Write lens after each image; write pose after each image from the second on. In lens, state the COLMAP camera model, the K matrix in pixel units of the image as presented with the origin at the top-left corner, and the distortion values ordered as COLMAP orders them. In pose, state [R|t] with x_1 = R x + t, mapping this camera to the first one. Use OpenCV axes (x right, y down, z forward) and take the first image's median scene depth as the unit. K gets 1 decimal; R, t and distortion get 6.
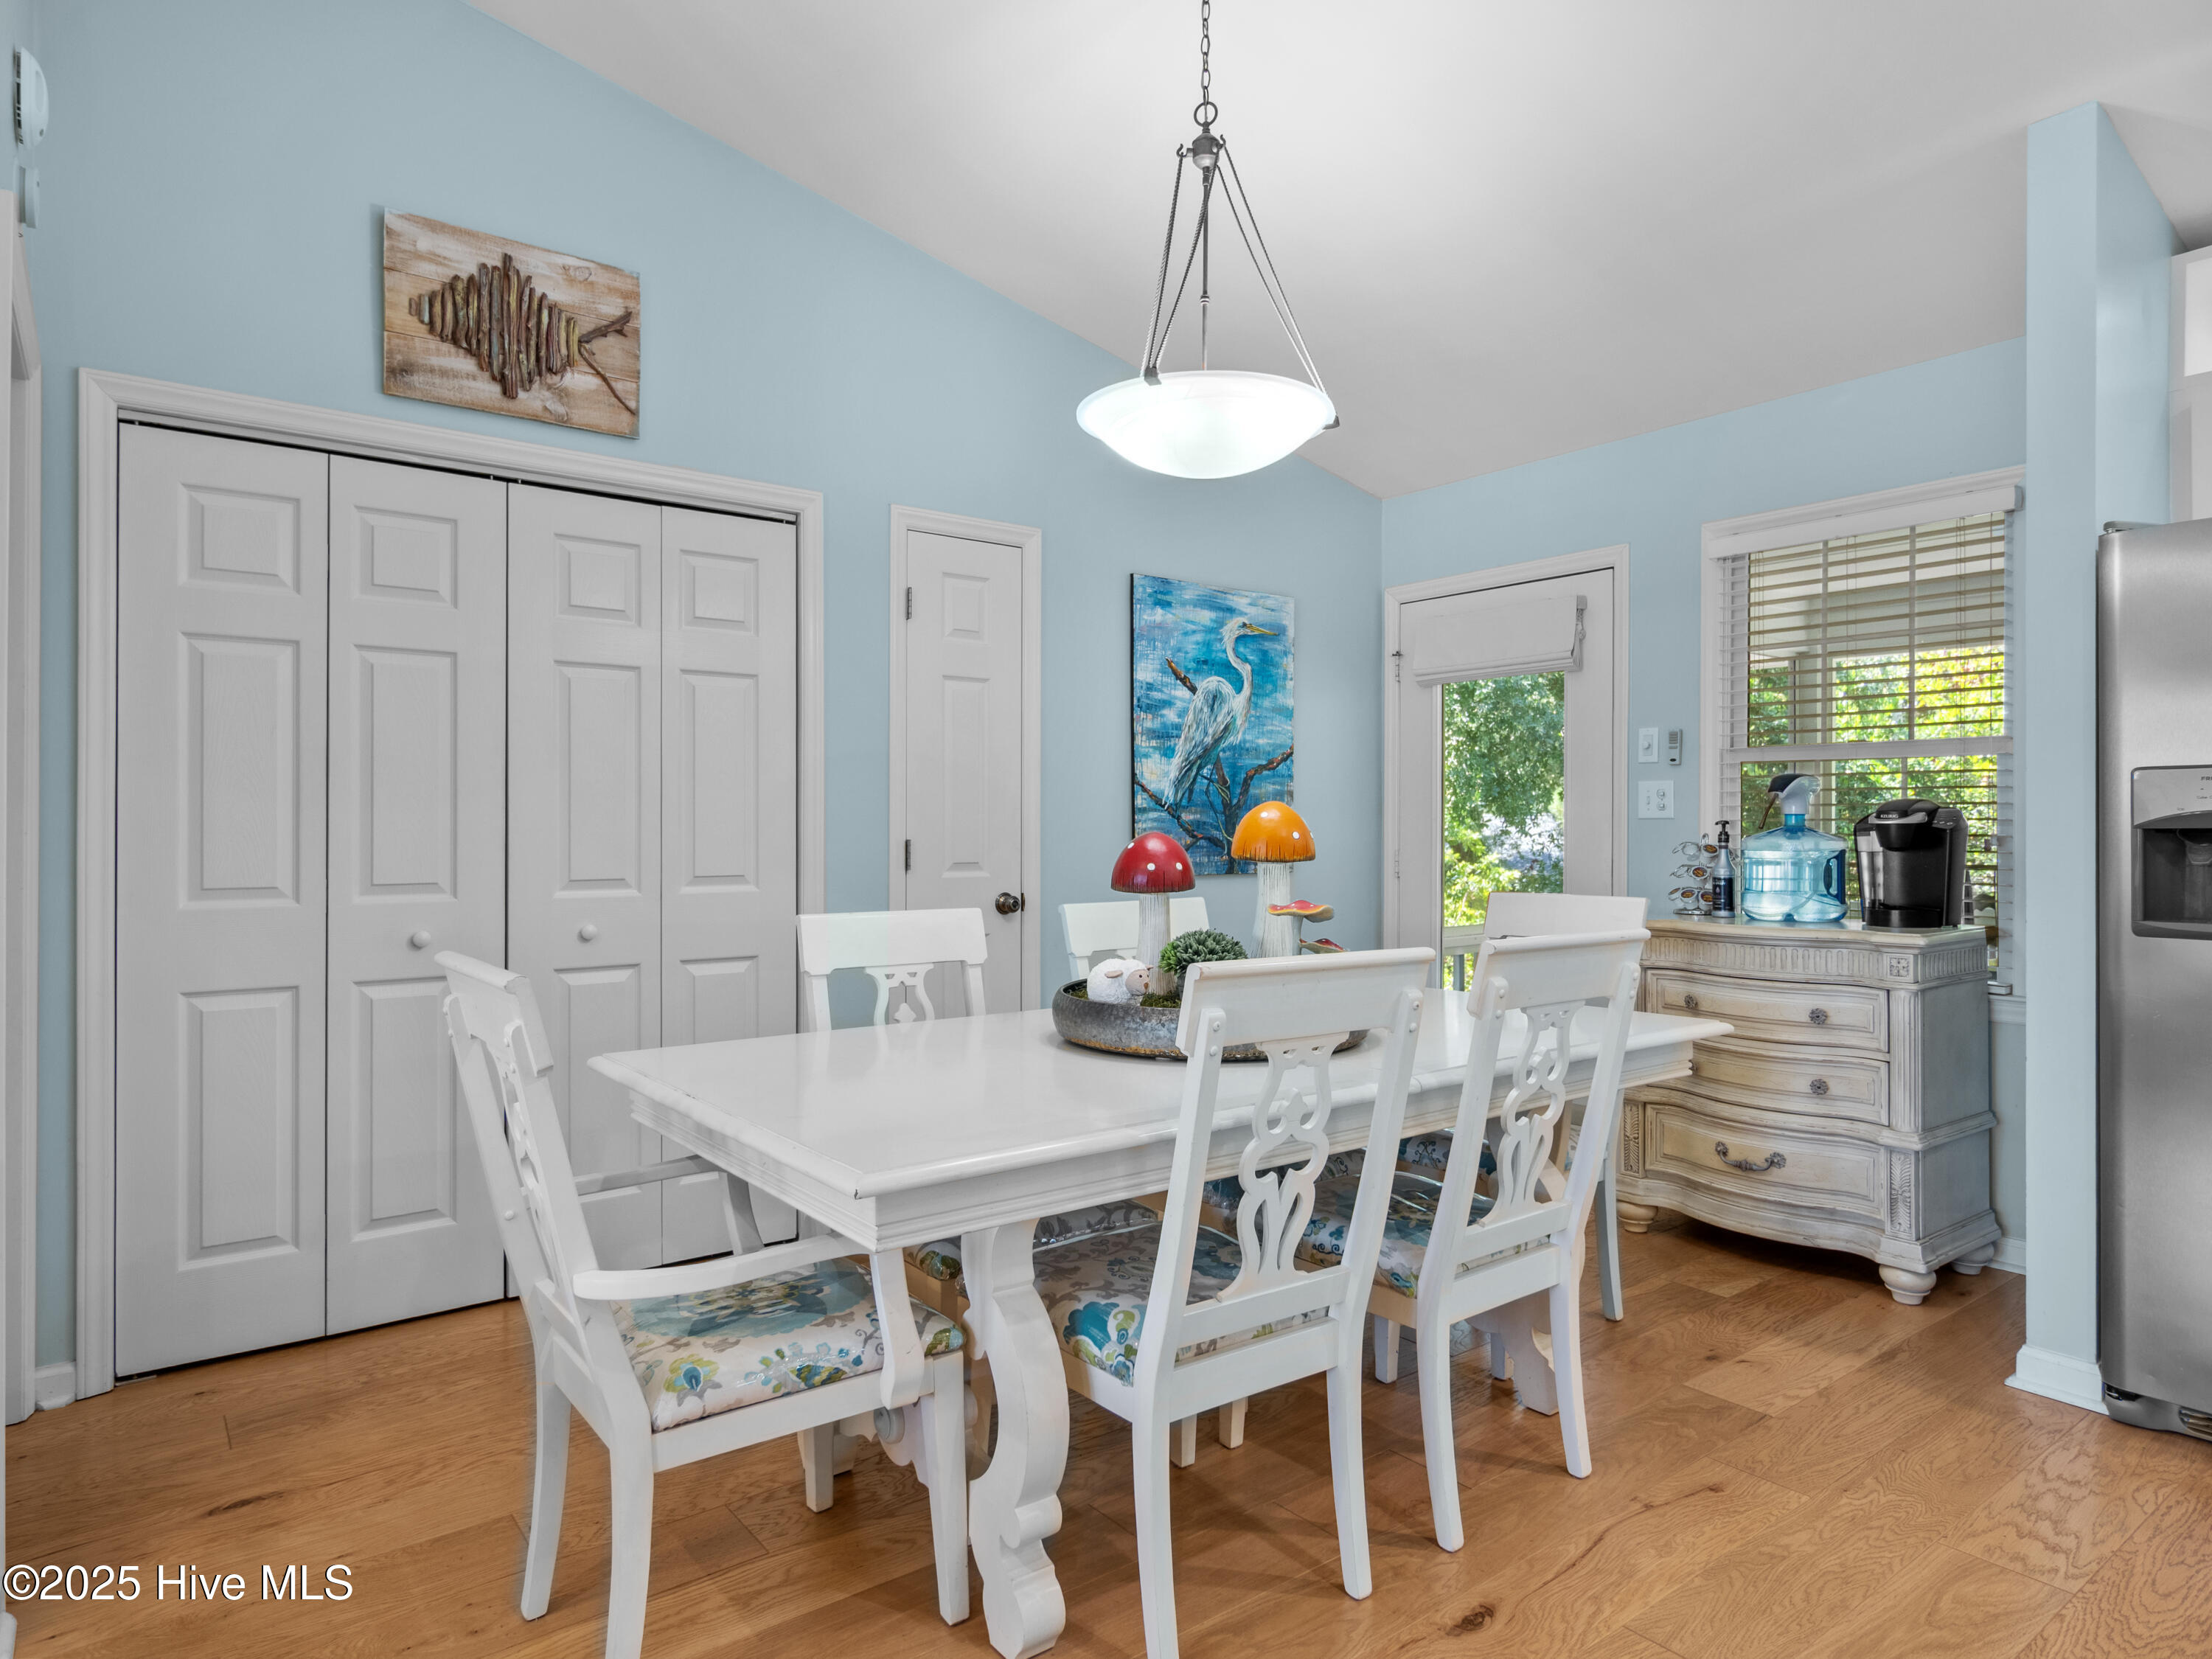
lens RADIAL K [[1305.6, 0, 1118.4], [0, 1305.6, 825.1], [0, 0, 1]] dist [0.003702, -0.000759]
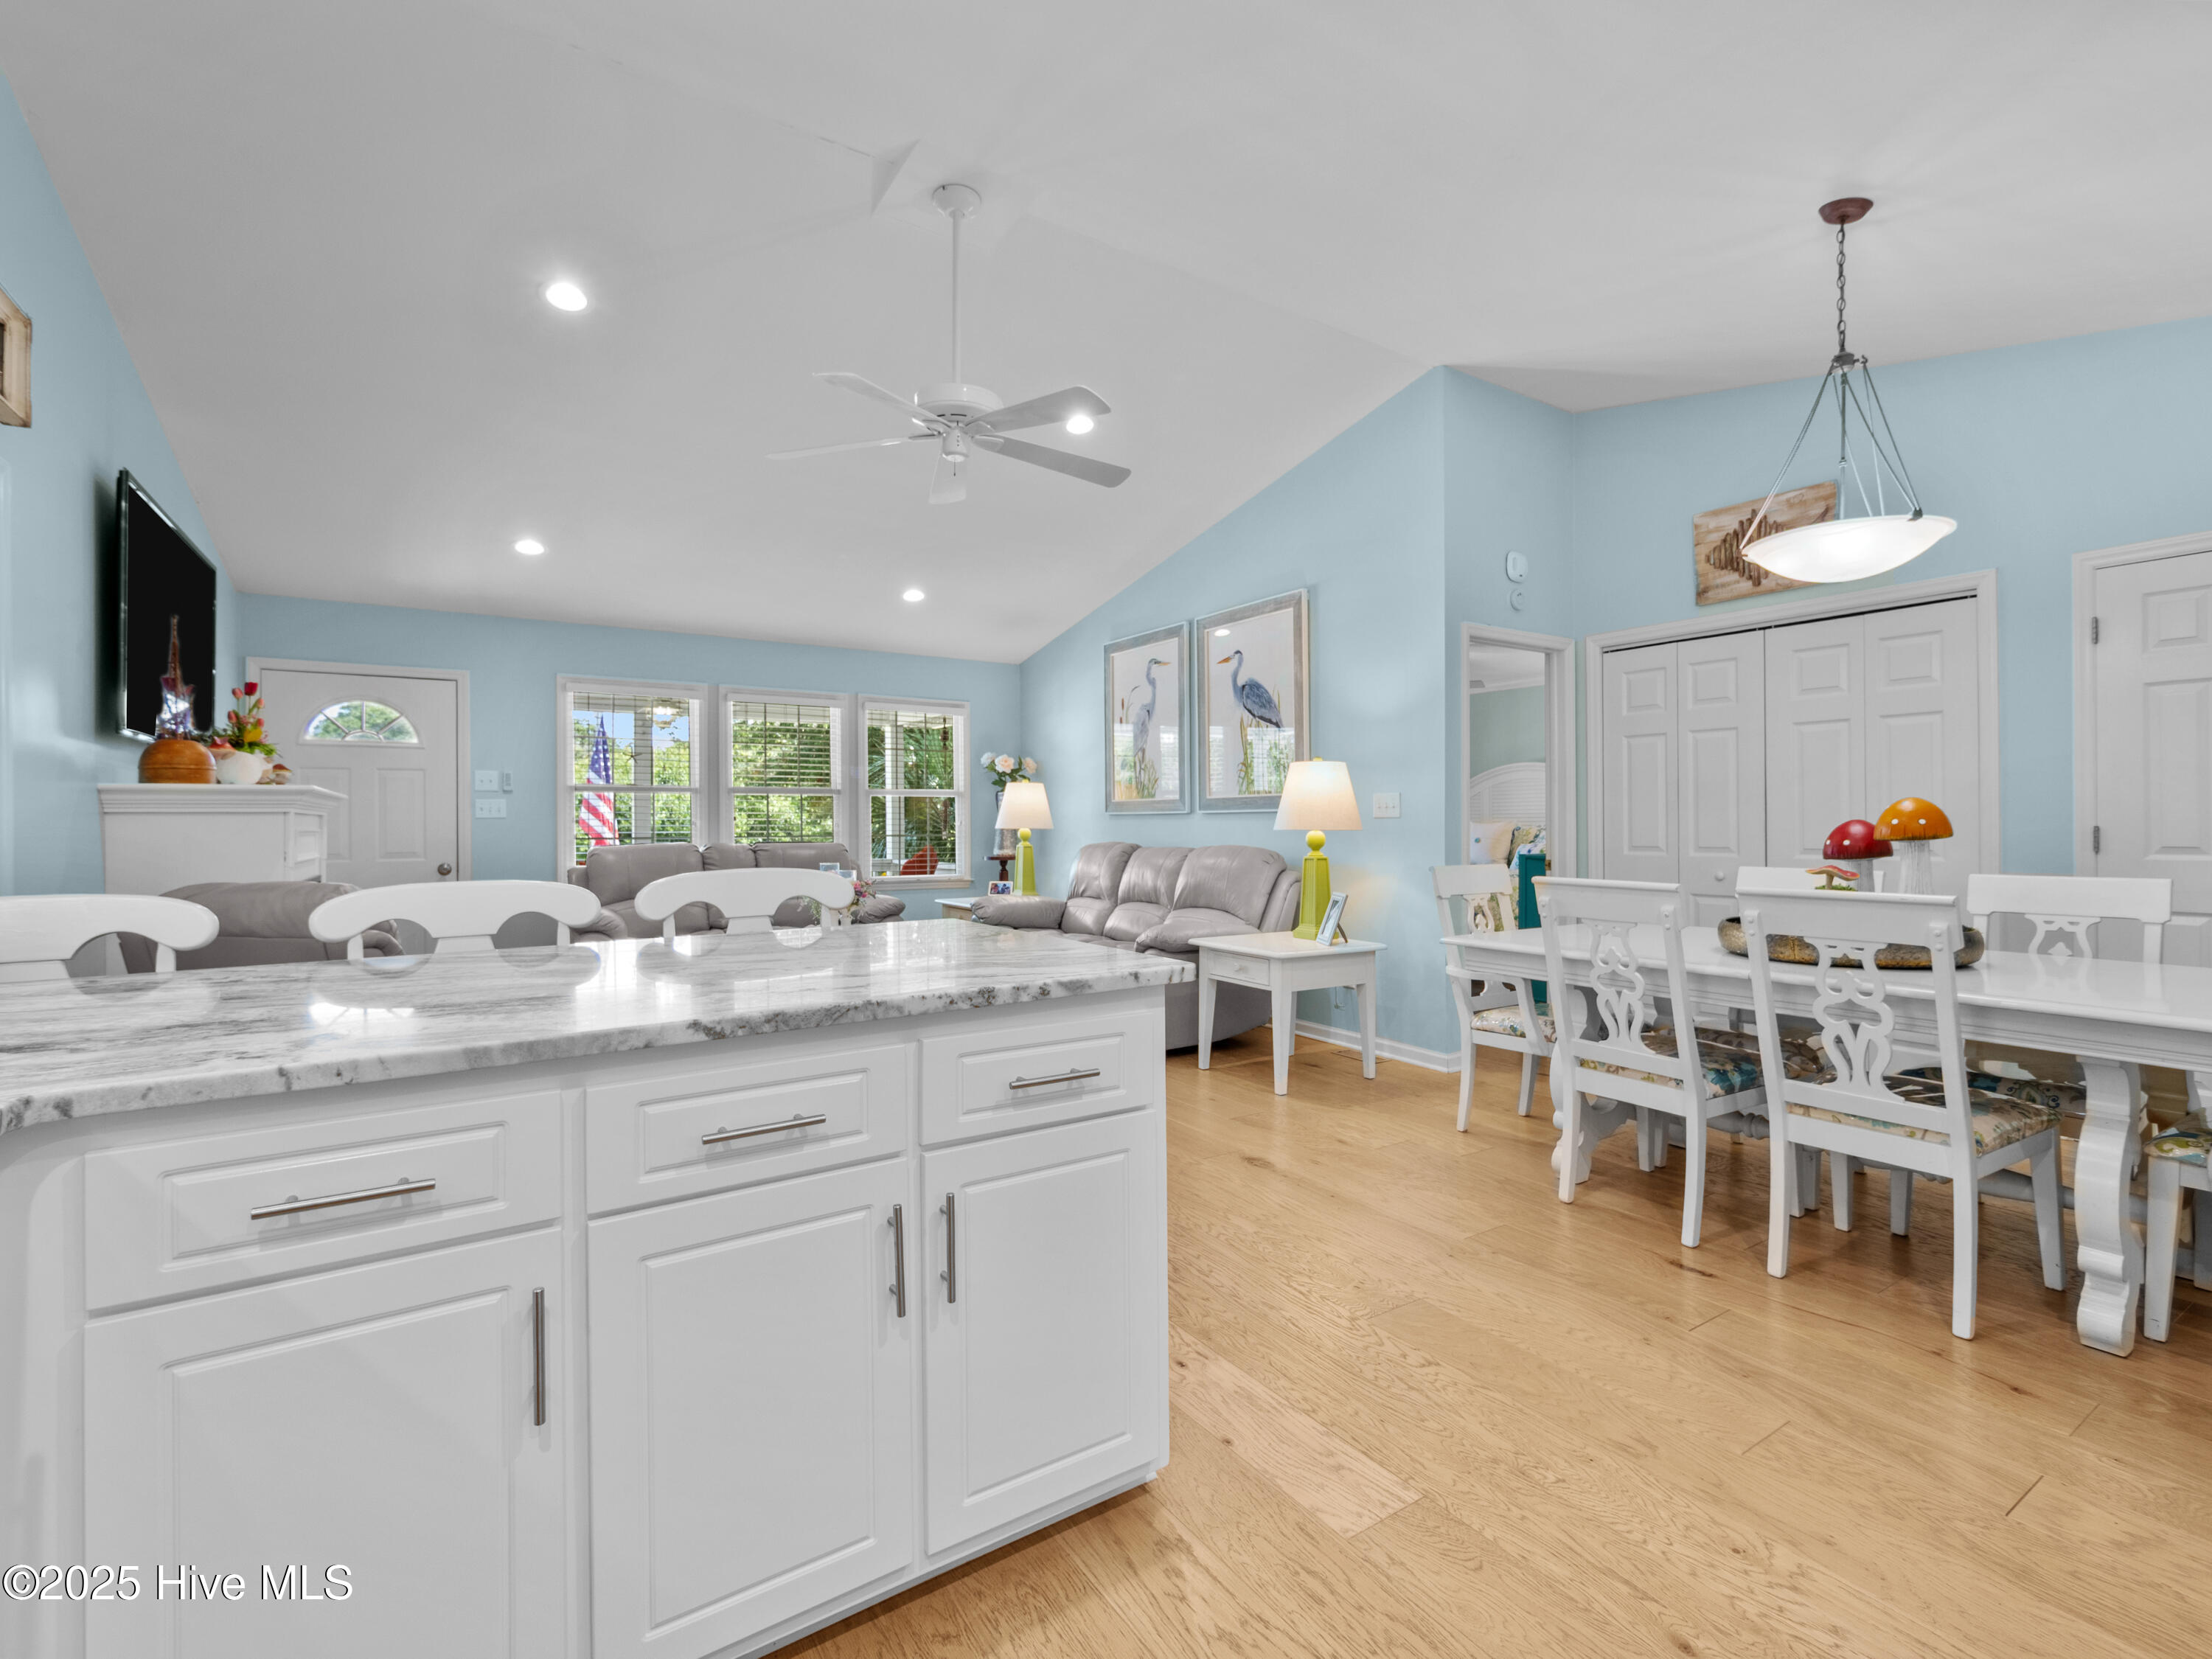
lens RADIAL K [[1003.3, 0, 1117.3], [0, 1003.3, 821.3], [0, 0, 1]] dist [-0.001069, -0.000010]
pose [[-0.073684, -0.003909, -0.997274, 0.945859], [0.006216, 0.999971, -0.004379, 0.005258], [0.997262, -0.006521, -0.073657, 0.190951]]
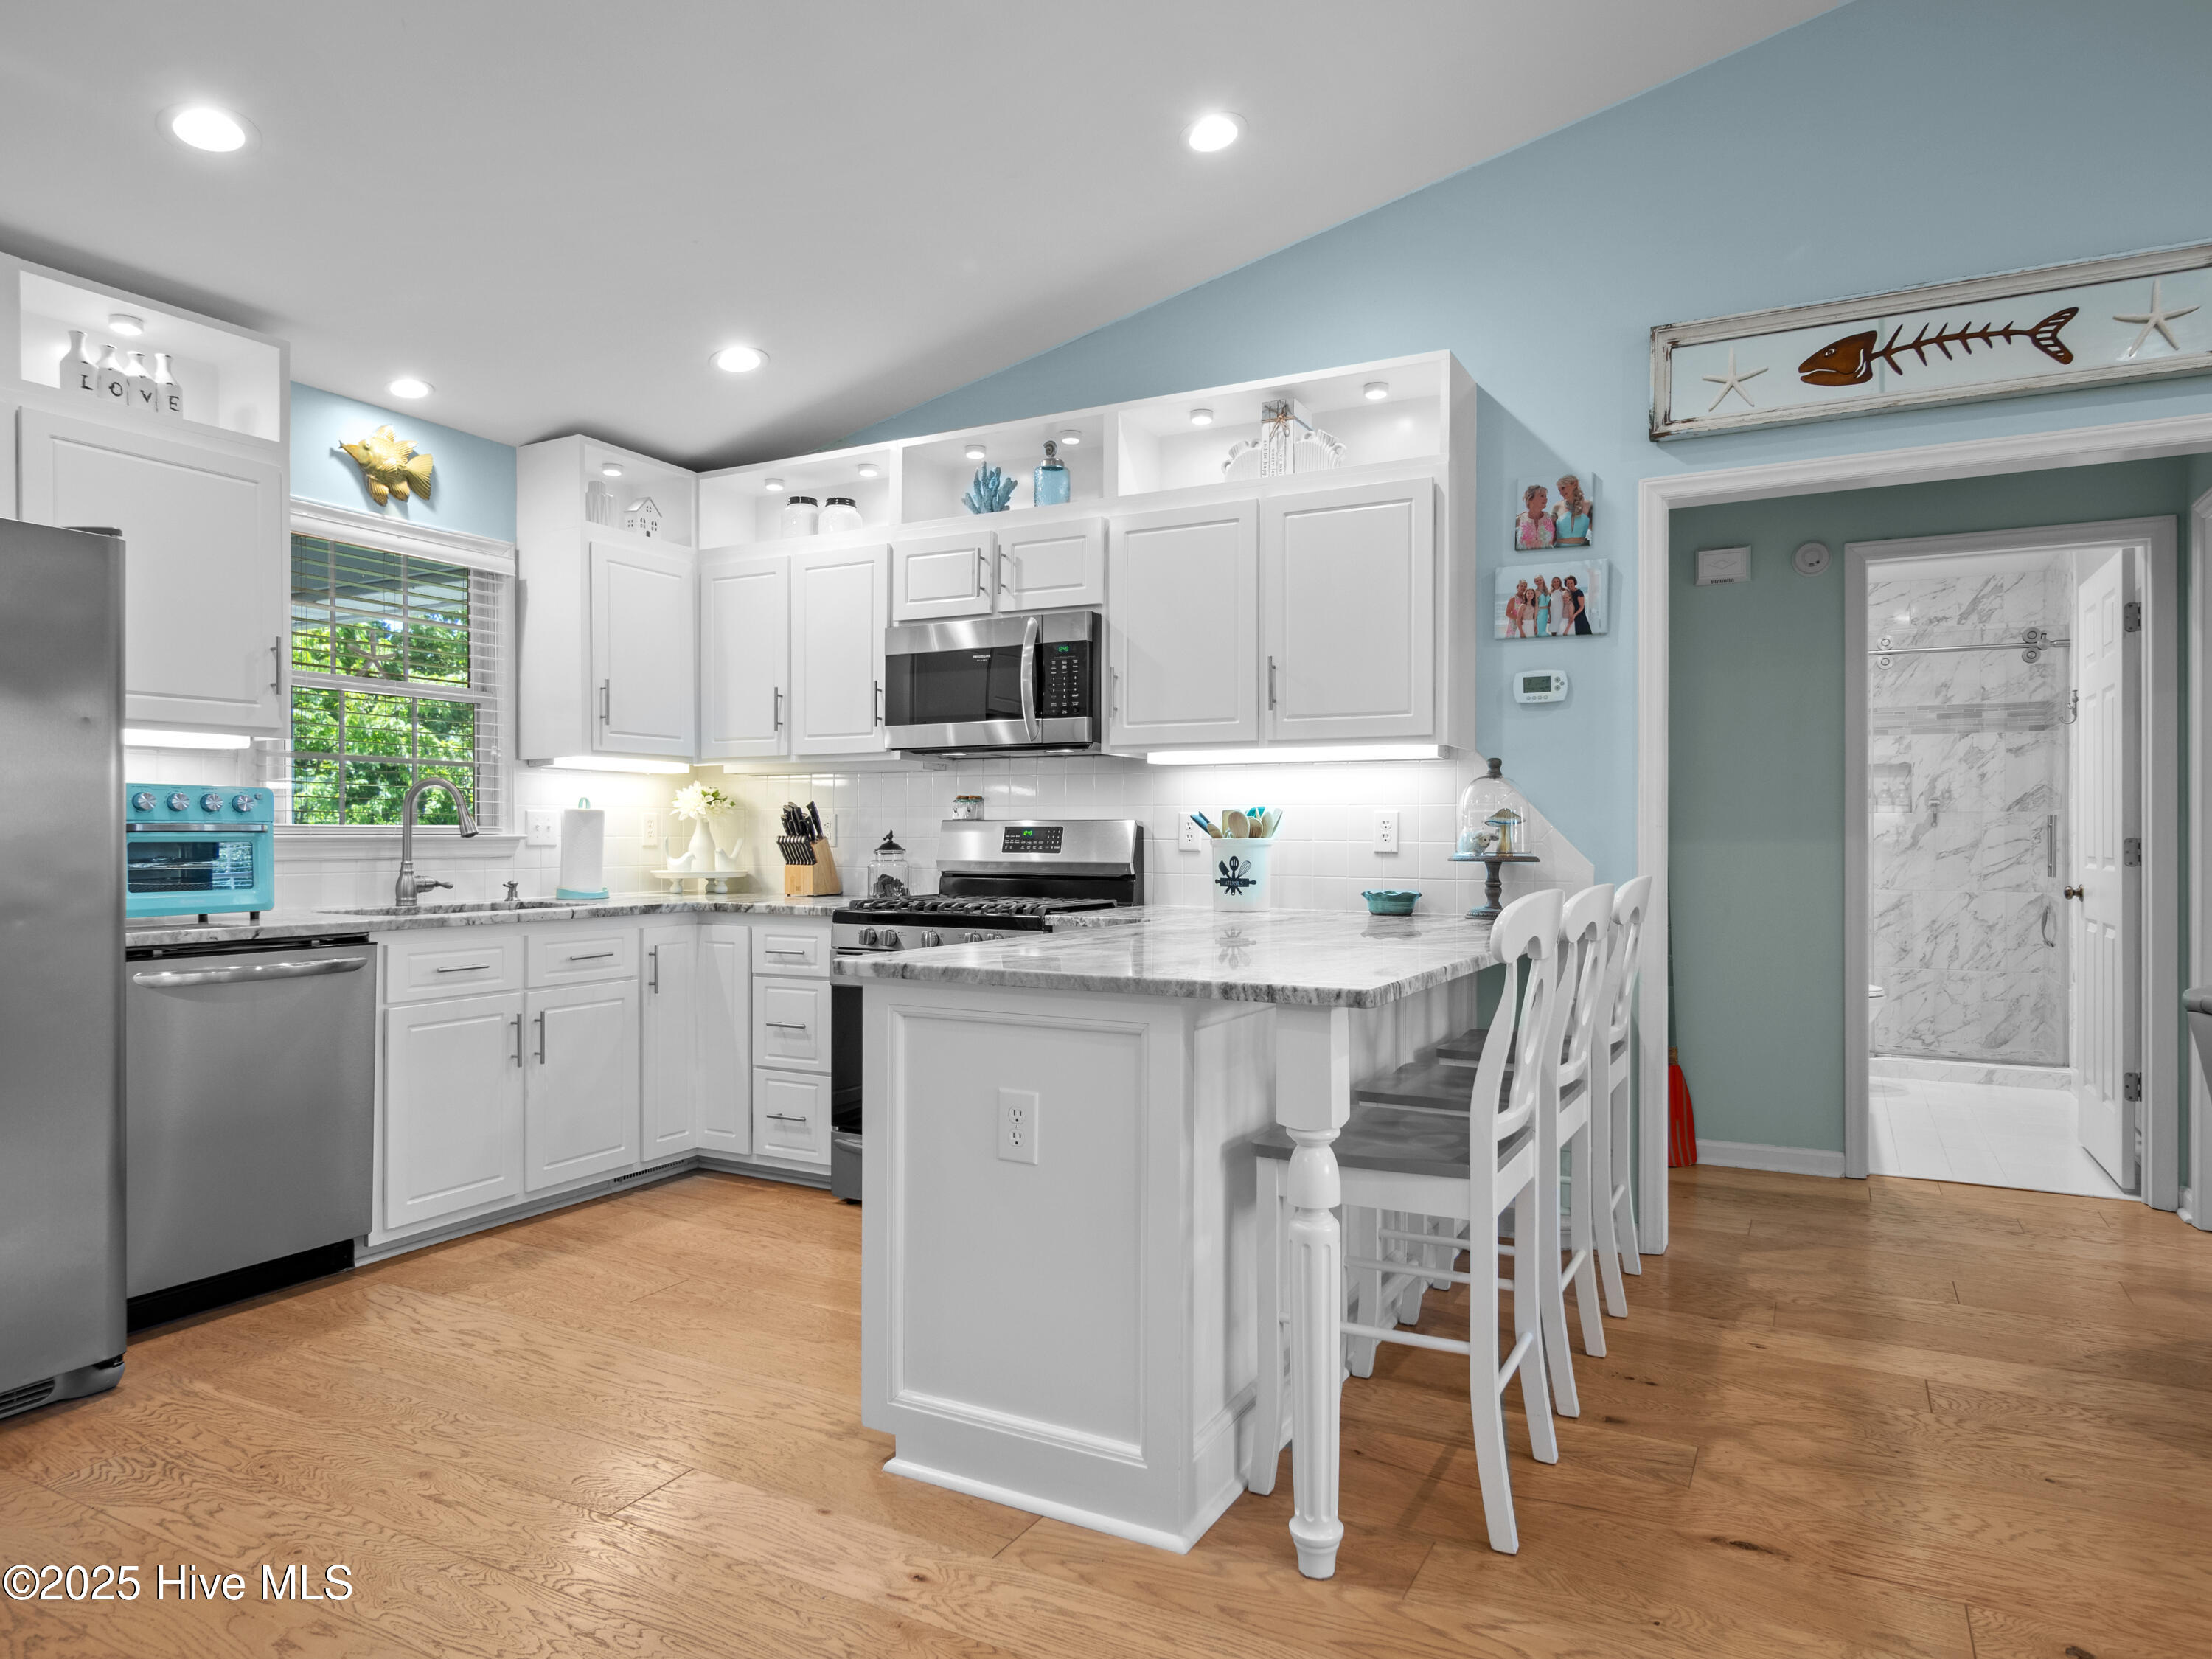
lens RADIAL K [[1351.0, 0, 1113.3], [0, 1351.0, 835.6], [0, 0, 1]] dist [0.000488, 0.000949]
pose [[-0.411458, -0.005307, 0.911413, -0.266808], [-0.003307, 0.999985, 0.004329, 0.004563], [-0.911423, -0.001233, -0.411469, 0.352951]]
